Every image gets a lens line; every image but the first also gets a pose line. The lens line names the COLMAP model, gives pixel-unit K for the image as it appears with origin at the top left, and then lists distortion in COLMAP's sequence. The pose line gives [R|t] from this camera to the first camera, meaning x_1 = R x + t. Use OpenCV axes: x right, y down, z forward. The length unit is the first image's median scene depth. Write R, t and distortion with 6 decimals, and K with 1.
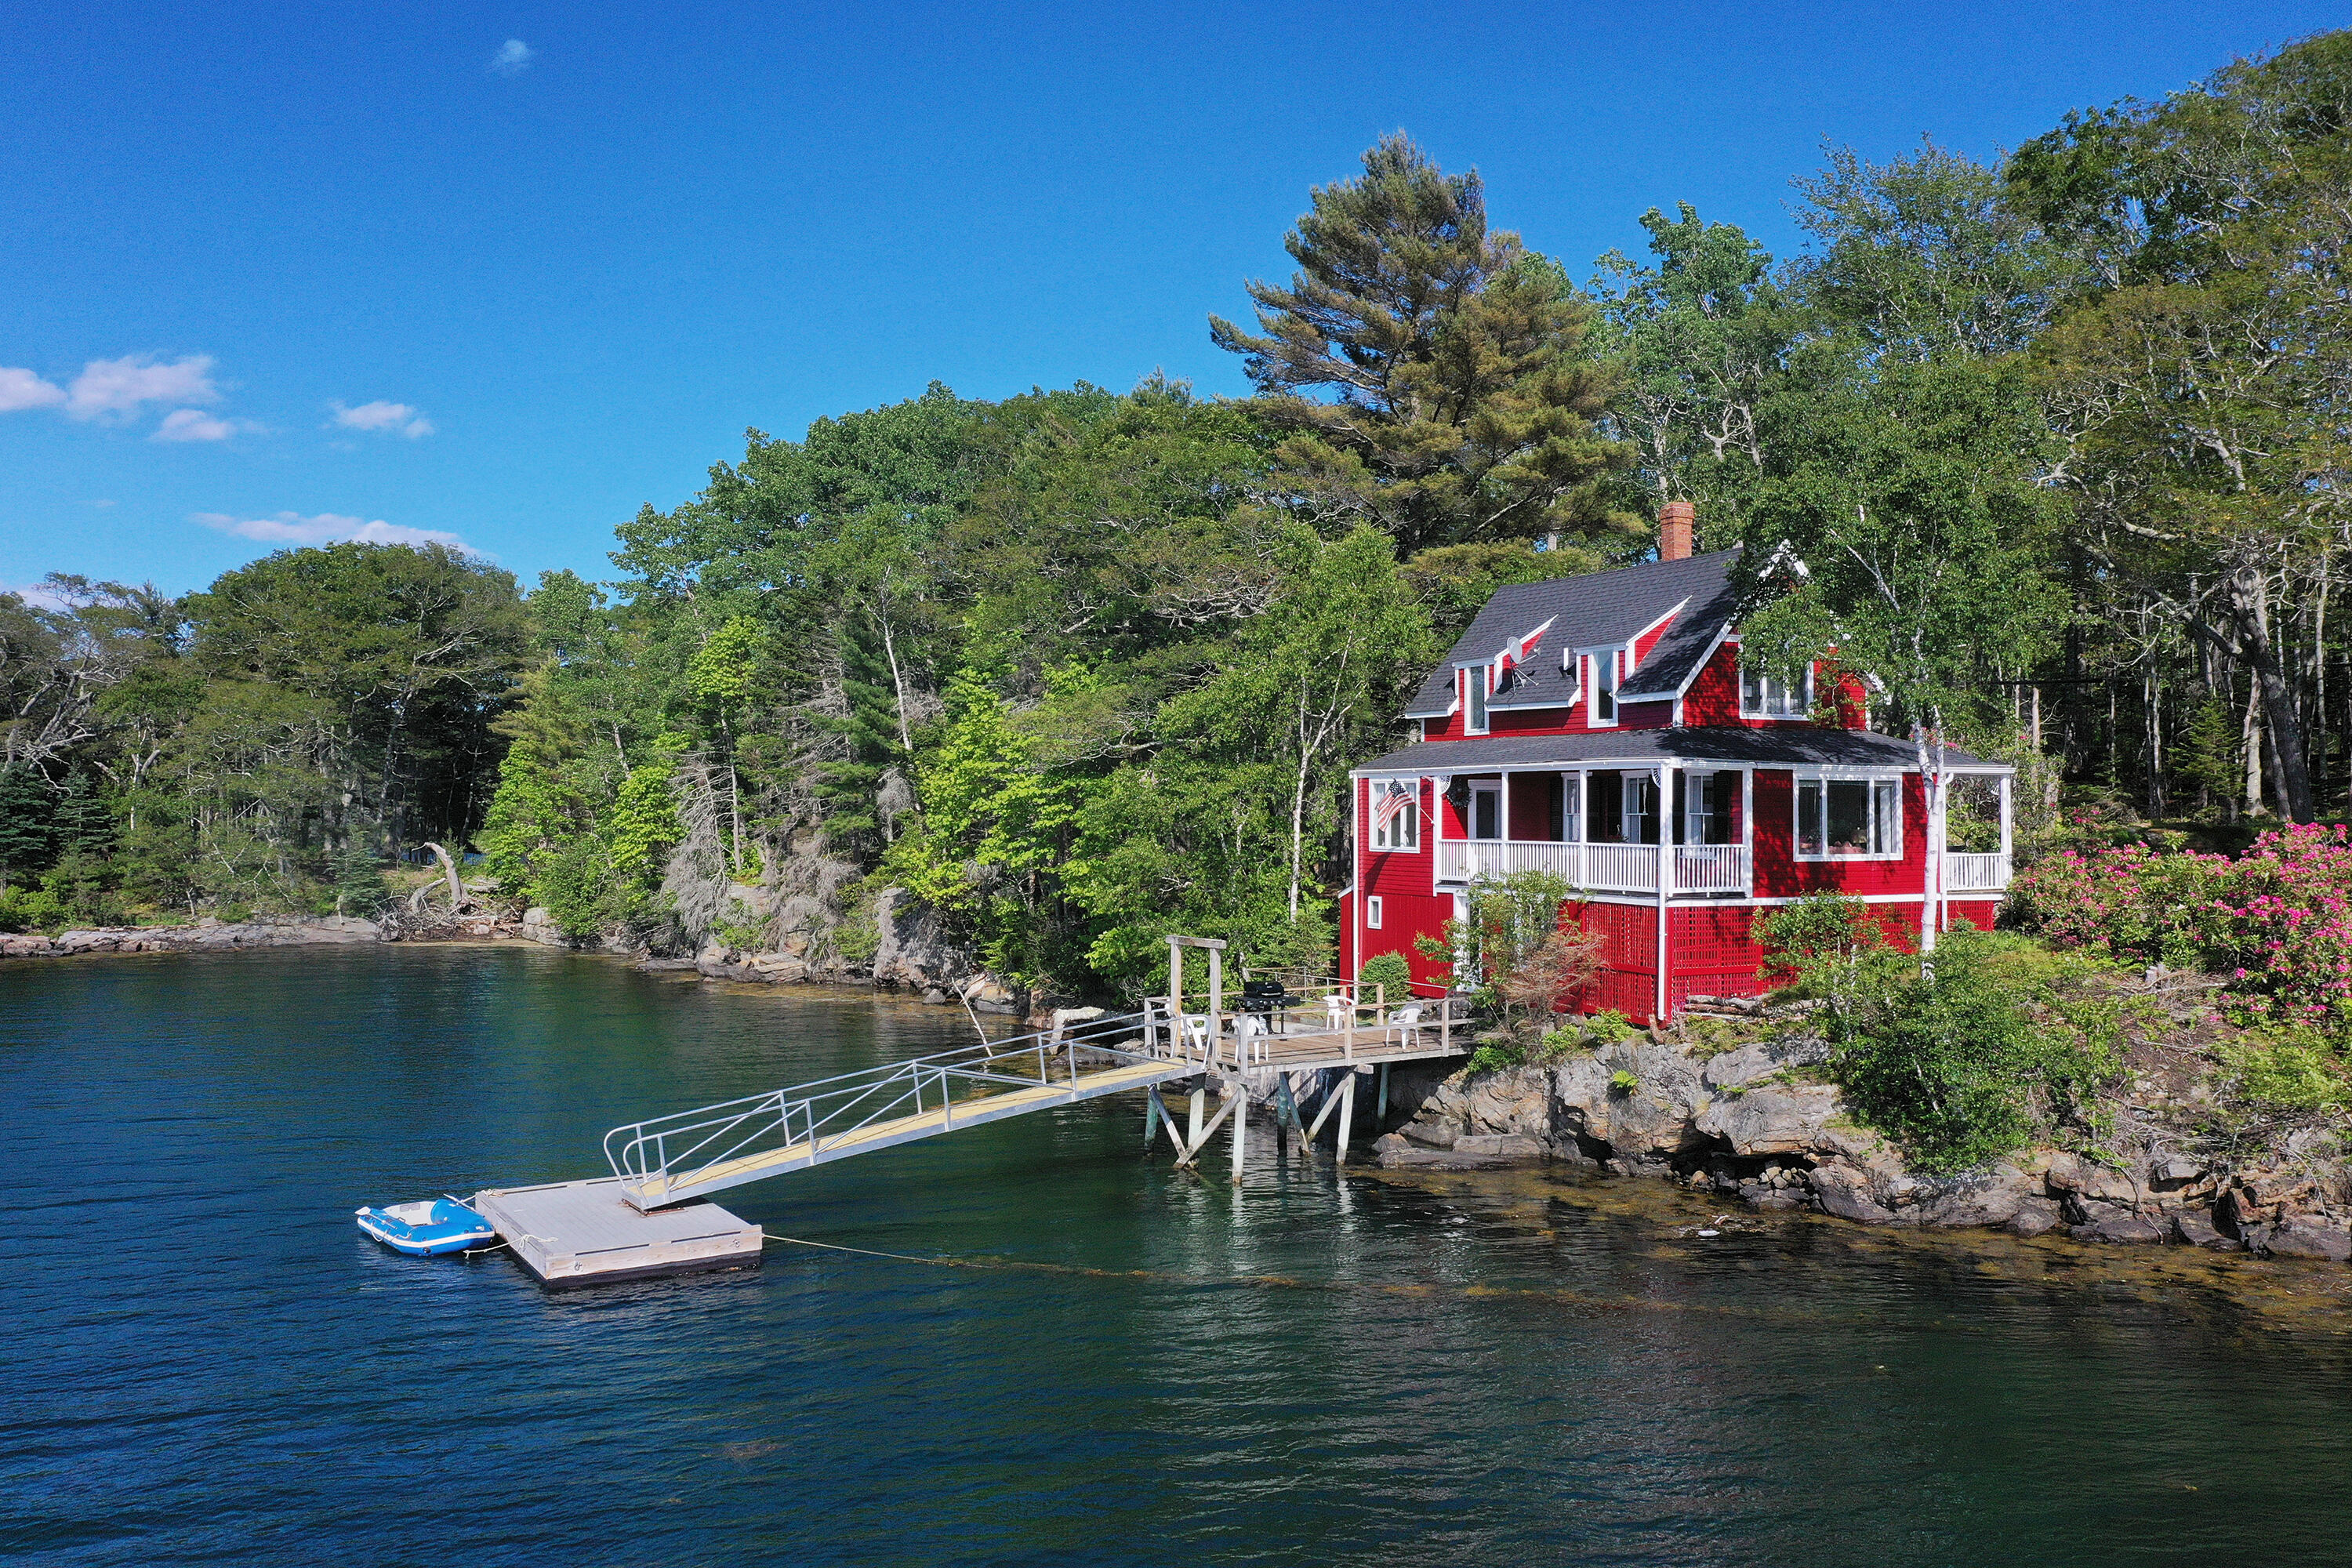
lens RADIAL K [[1839.9, 0, 1177.4], [0, 1839.9, 783.8], [0, 0, 1]] dist [-0.009973, -0.002938]
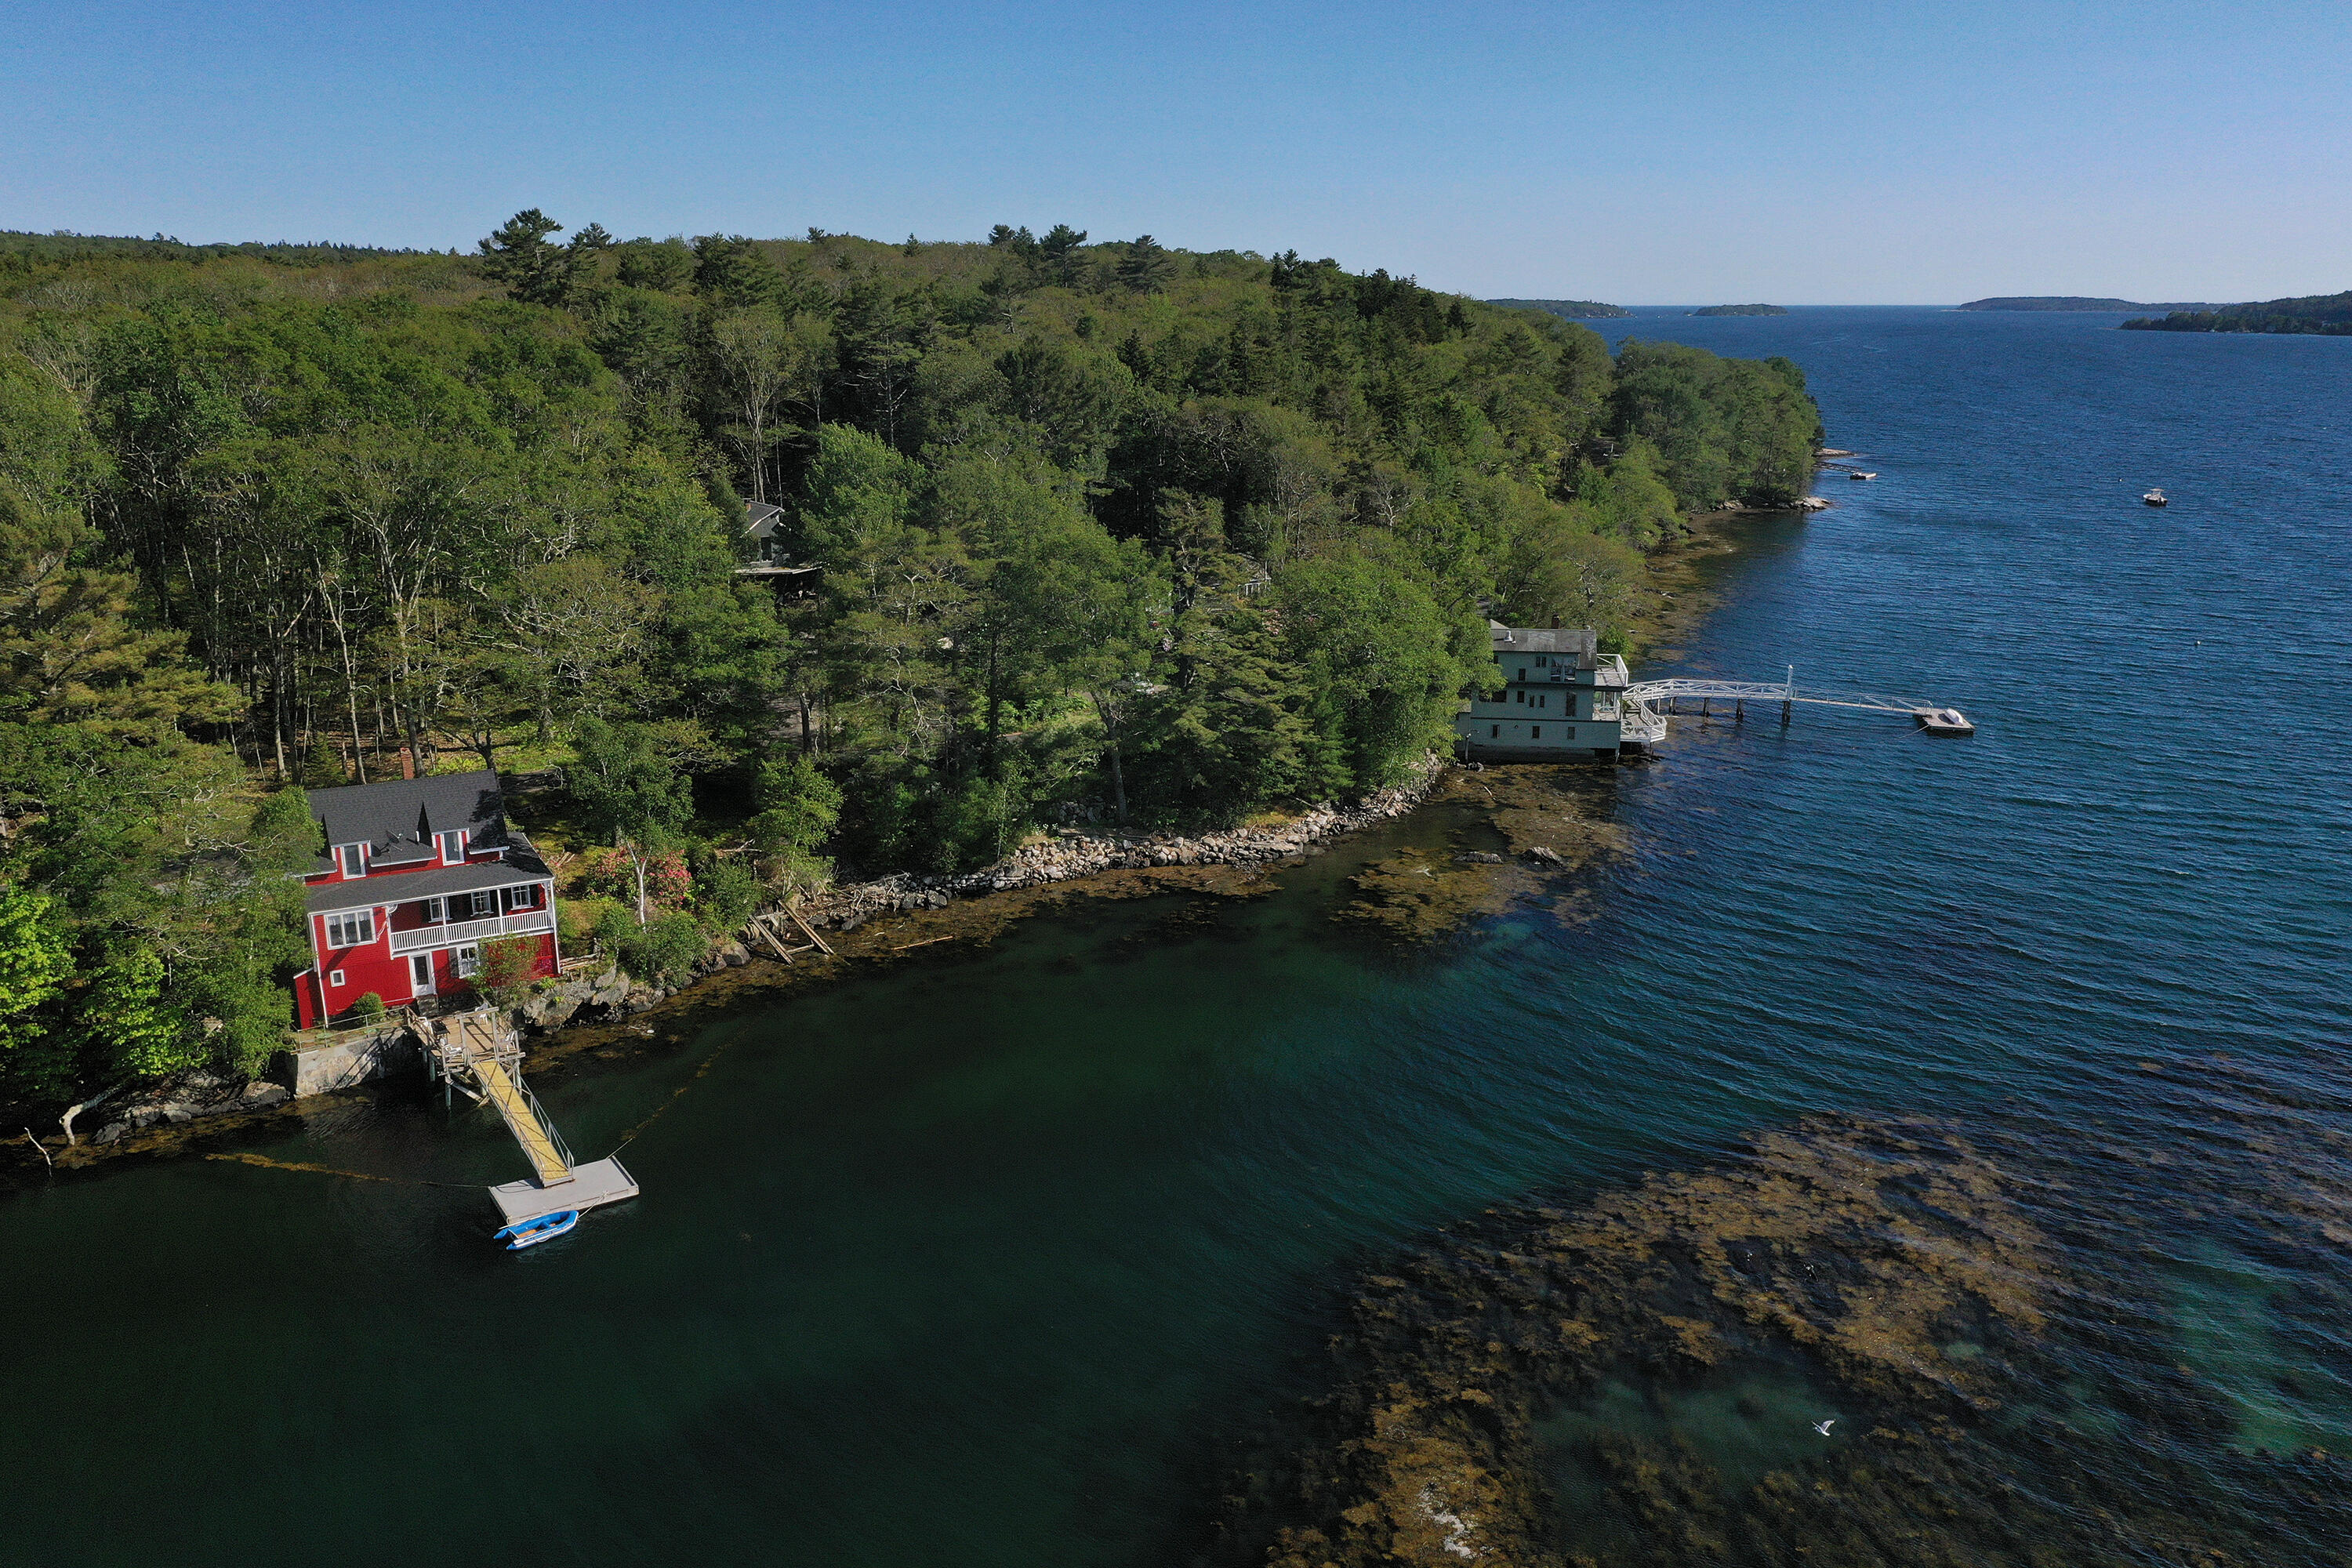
lens RADIAL K [[1839.9, 0, 1175.4], [0, 1839.9, 790.0], [0, 0, 1]] dist [-0.009973, -0.002938]
pose [[-0.035029, -0.257563, 0.965626, -1.929380], [-0.013758, 0.966252, 0.257231, -0.701038], [-0.999292, -0.004274, -0.037390, 0.180796]]
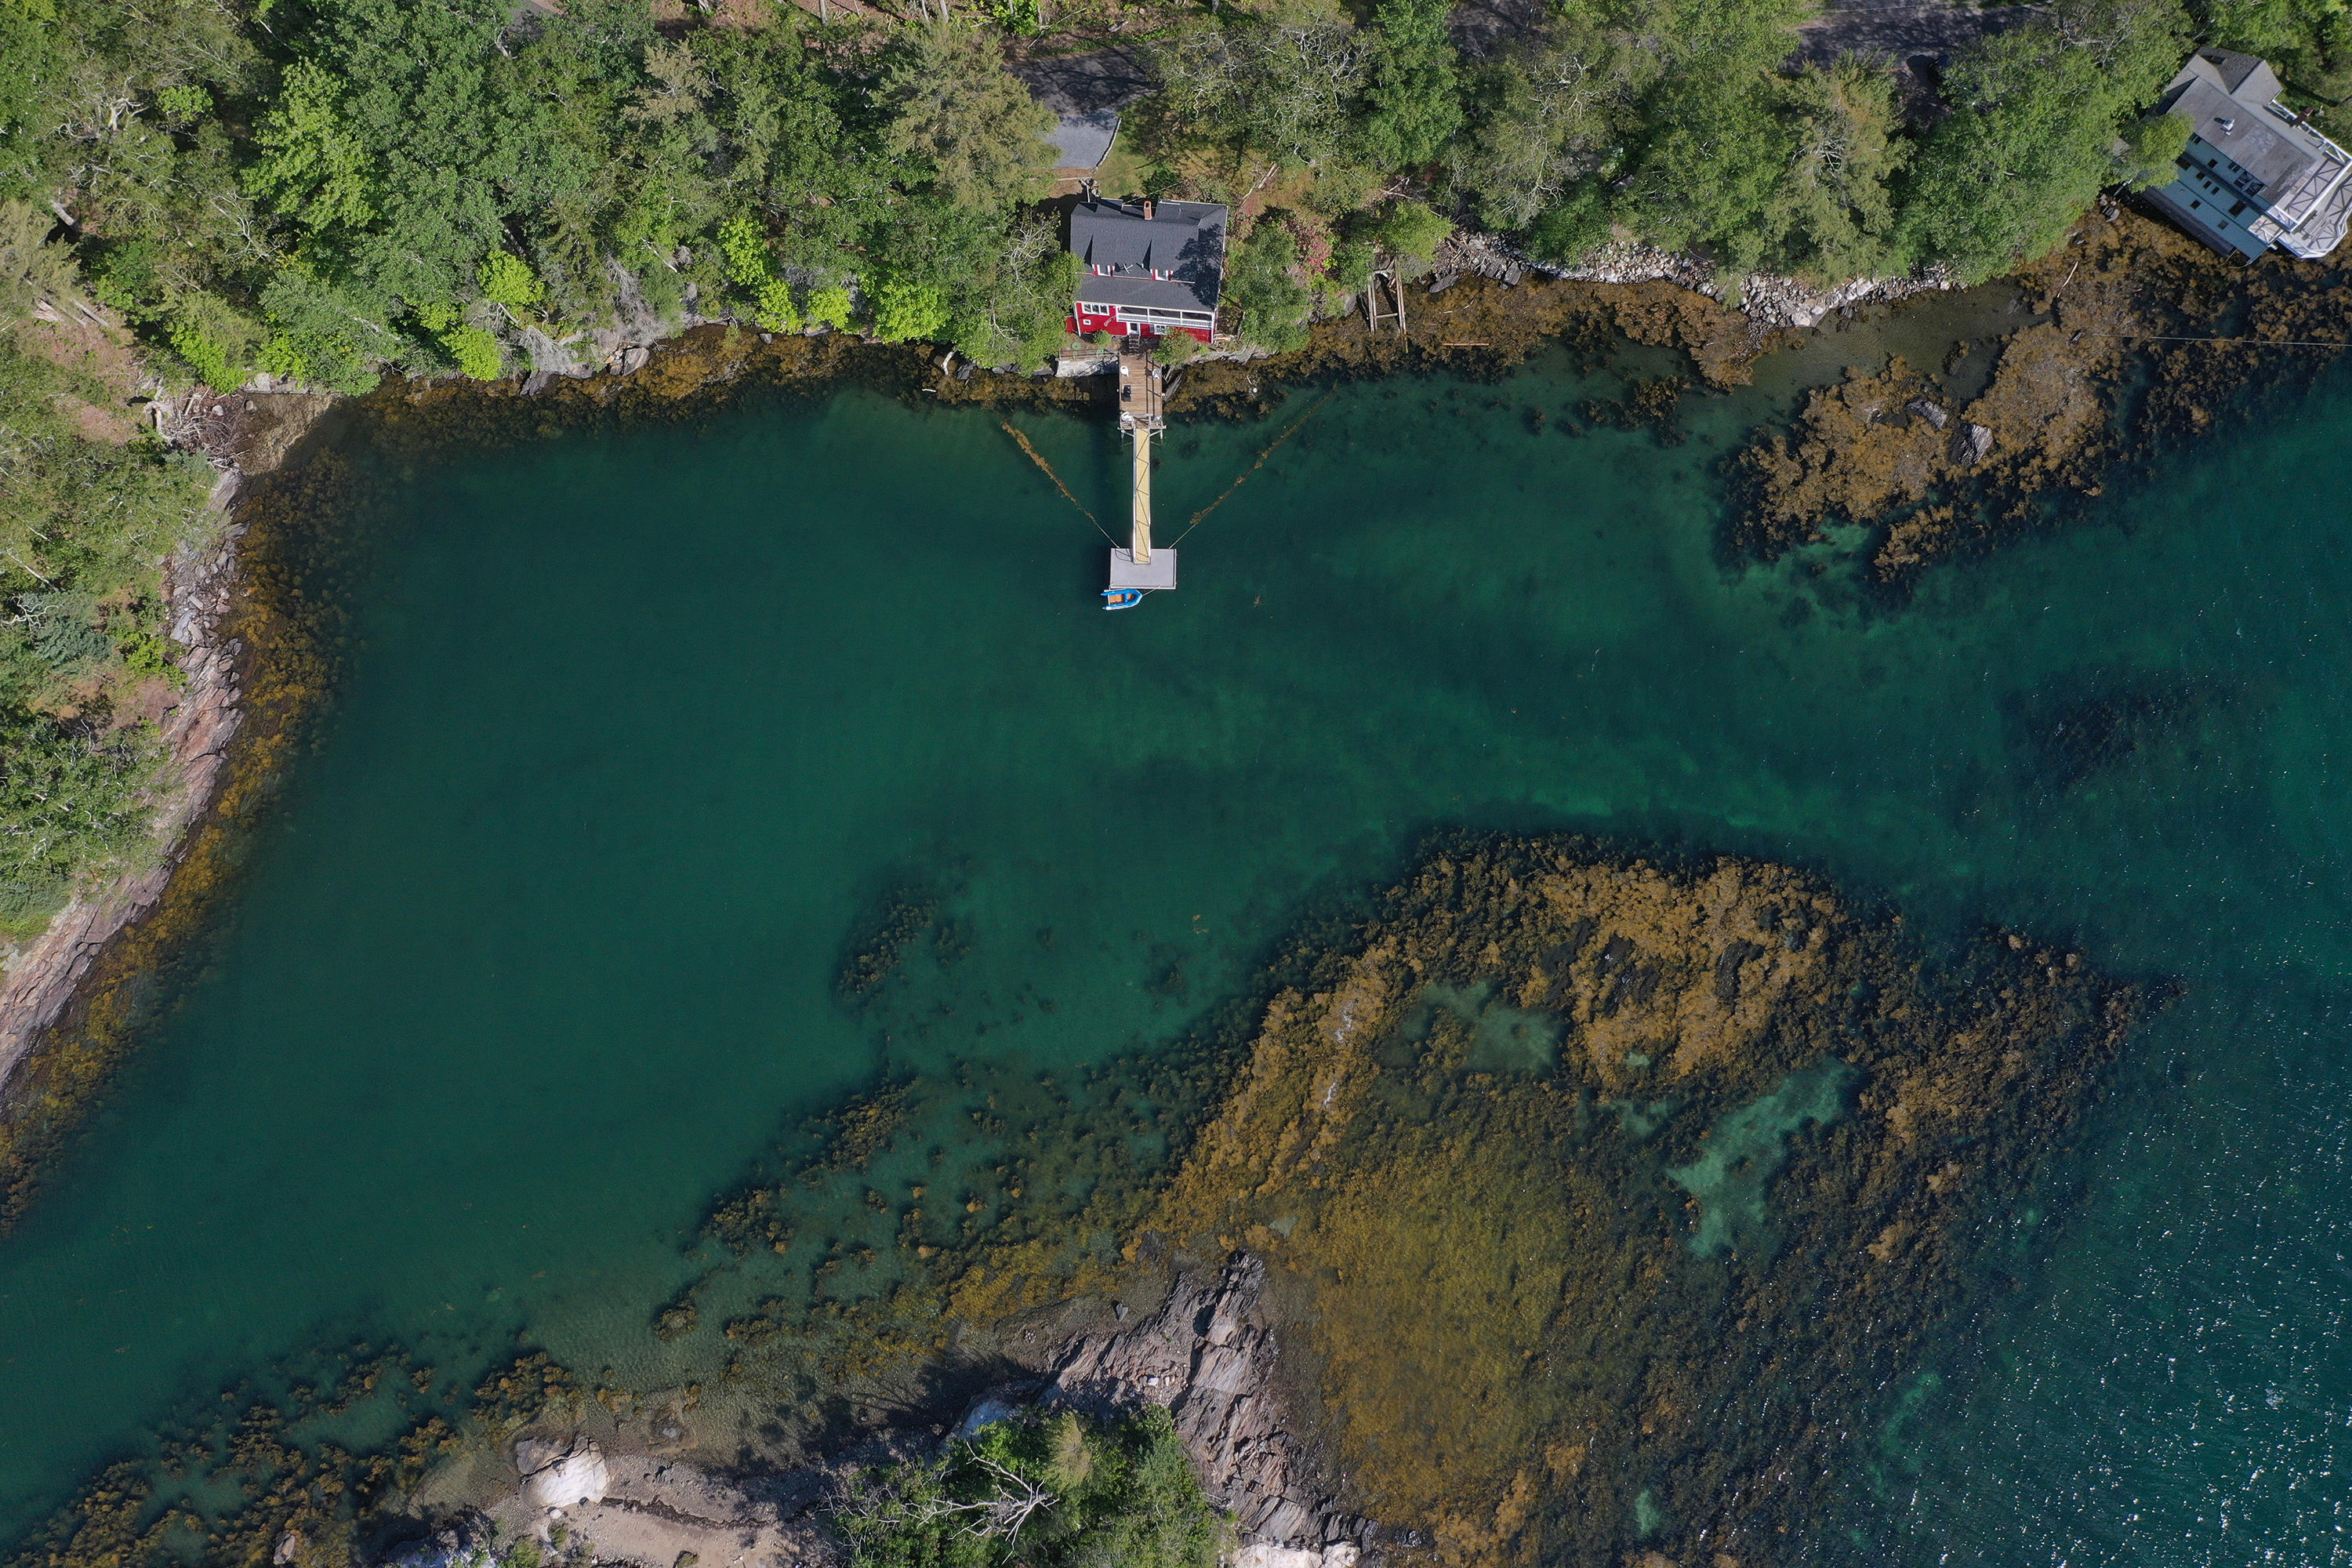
lens RADIAL K [[1839.9, 0, 1174.7], [0, 1839.9, 774.5], [0, 0, 1]] dist [-0.009973, -0.002938]
pose [[0.540273, -0.818489, 0.195398, -1.228798], [0.000672, 0.232625, 0.972566, -3.240772], [-0.841489, -0.525320, 0.126231, 0.005212]]
